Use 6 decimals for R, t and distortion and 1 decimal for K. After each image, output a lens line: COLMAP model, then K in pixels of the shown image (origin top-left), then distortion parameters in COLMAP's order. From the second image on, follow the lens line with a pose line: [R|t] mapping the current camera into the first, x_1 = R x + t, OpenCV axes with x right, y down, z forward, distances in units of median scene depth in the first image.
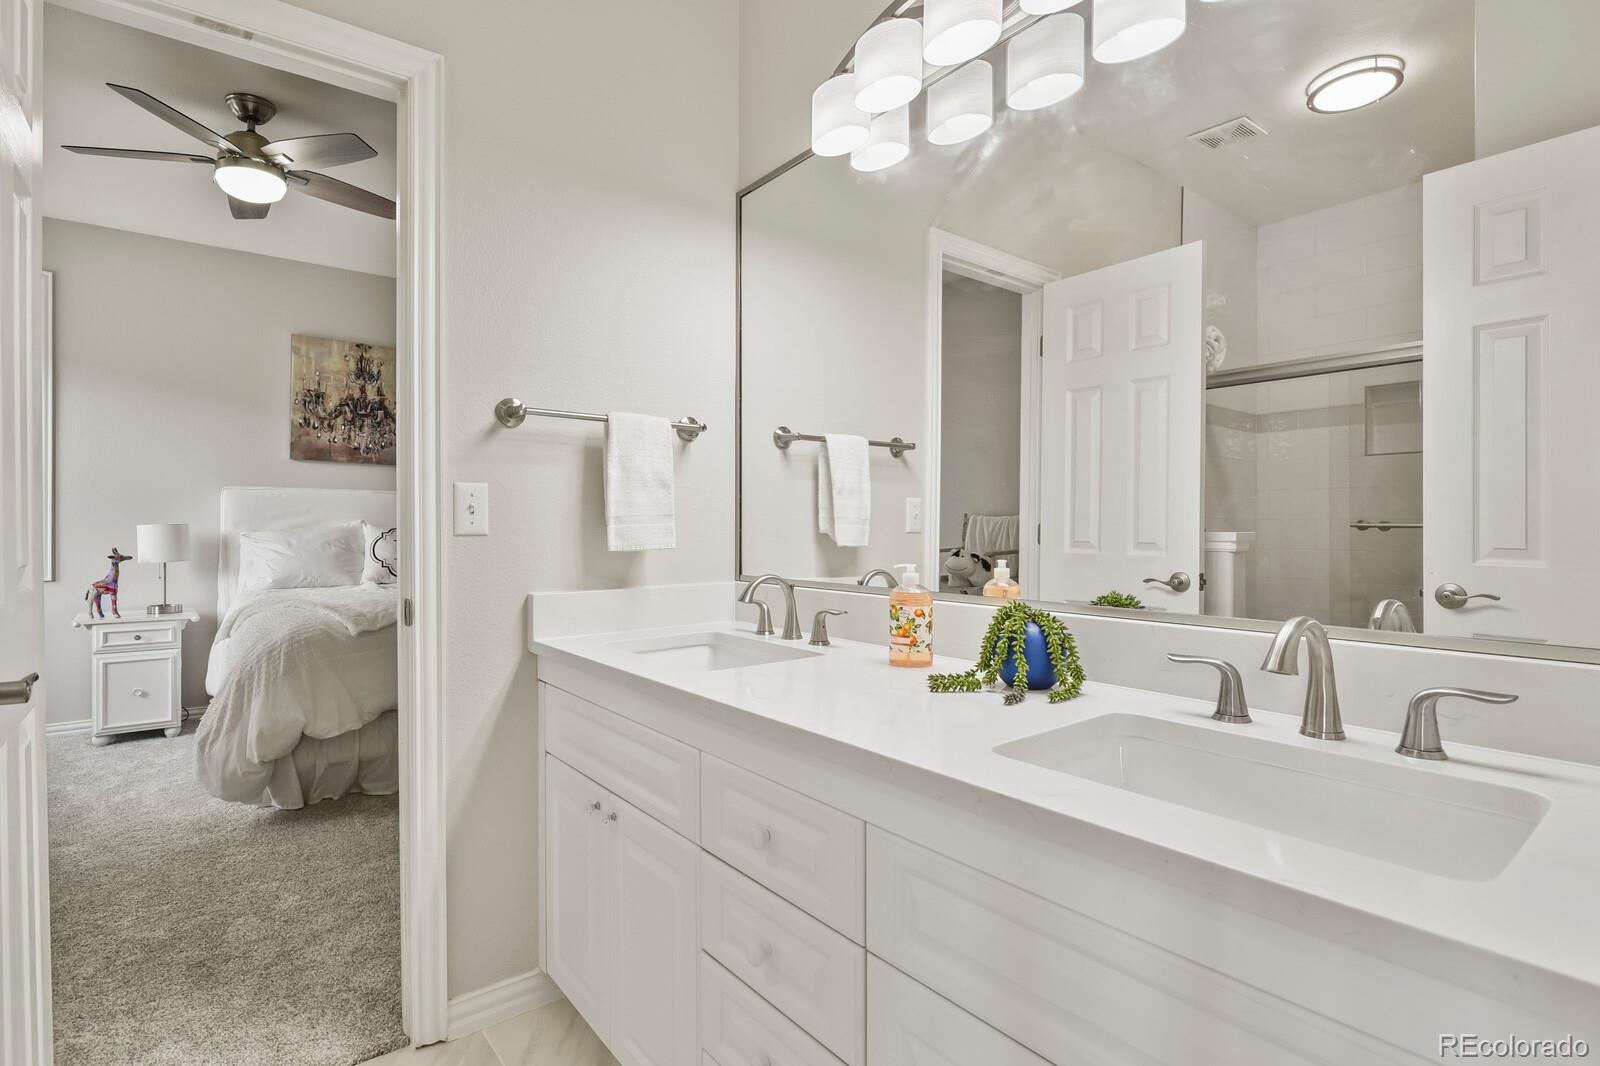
lens RADIAL K [[783.0, 0, 791.5], [0, 783.0, 528.7], [0, 0, 1]] dist [-0.013874, -0.000121]
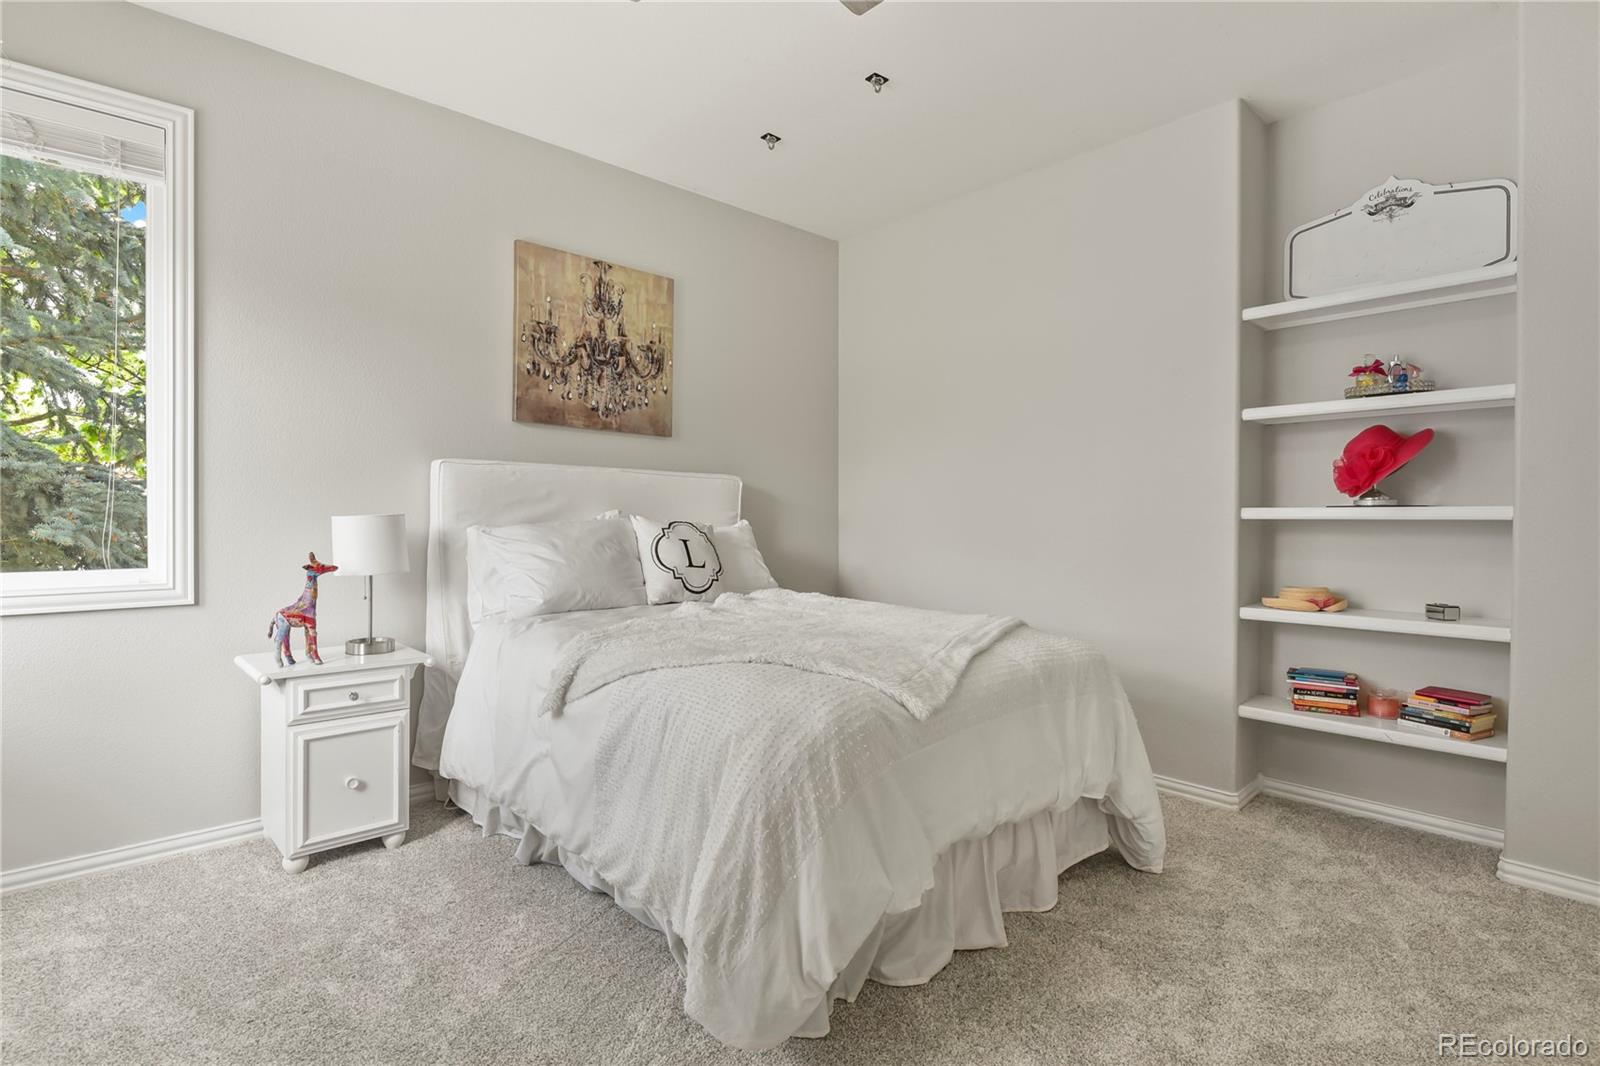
lens RADIAL K [[783.0, 0, 808.8], [0, 783.0, 528.8], [0, 0, 1]] dist [-0.013874, -0.000121]
pose [[0.997215, 0.003055, 0.074522, -0.434729], [-0.003719, 0.999955, 0.008783, -0.000988], [-0.074491, -0.009035, 0.997181, 0.288819]]
